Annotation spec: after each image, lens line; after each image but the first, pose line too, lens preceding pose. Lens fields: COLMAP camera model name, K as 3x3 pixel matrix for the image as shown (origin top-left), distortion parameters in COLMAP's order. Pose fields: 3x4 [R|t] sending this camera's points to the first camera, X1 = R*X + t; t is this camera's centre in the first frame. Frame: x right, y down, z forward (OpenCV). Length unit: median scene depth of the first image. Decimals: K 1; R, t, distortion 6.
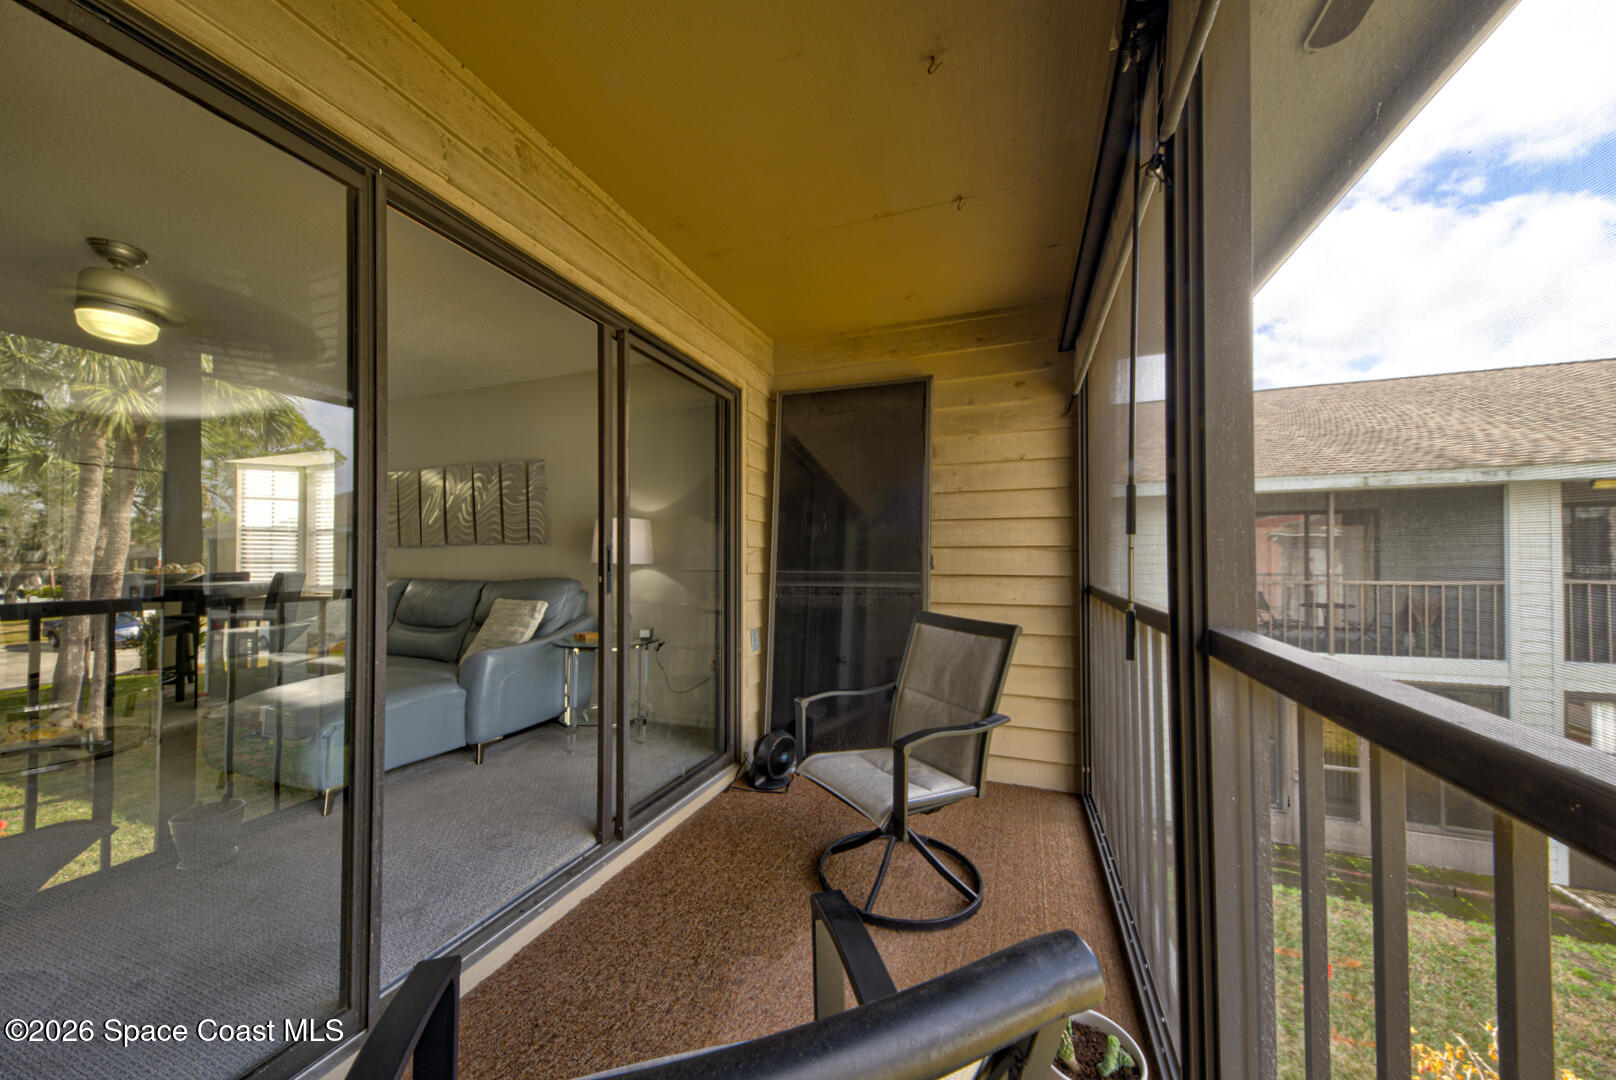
lens RADIAL K [[553.6, 0, 805.1], [0, 553.6, 555.2], [0, 0, 1]] dist [0.031930, -0.007341]
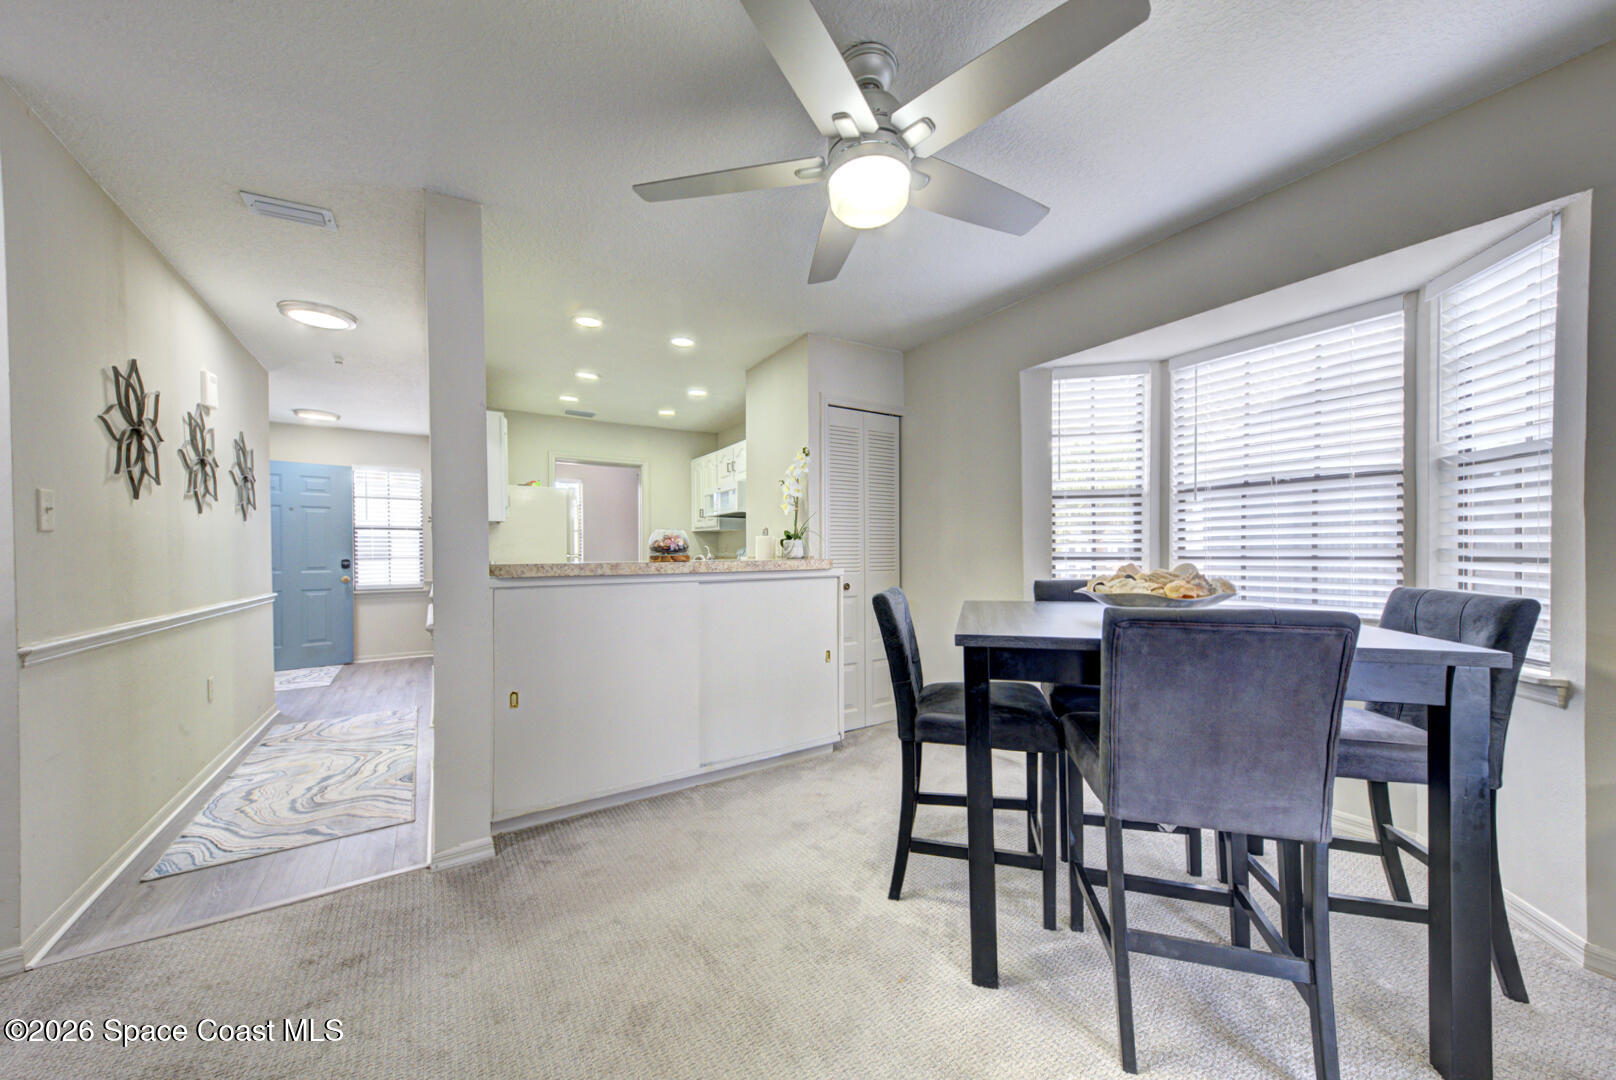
lens RADIAL K [[580.0, 0, 804.9], [0, 580.0, 552.0], [0, 0, 1]] dist [0.000159, -0.000076]
pose [[0.796232, -0.001279, -0.604990, -1.134907], [0.007591, 0.999940, 0.007876, 0.000539], [0.604944, -0.010863, 0.796194, 0.577334]]
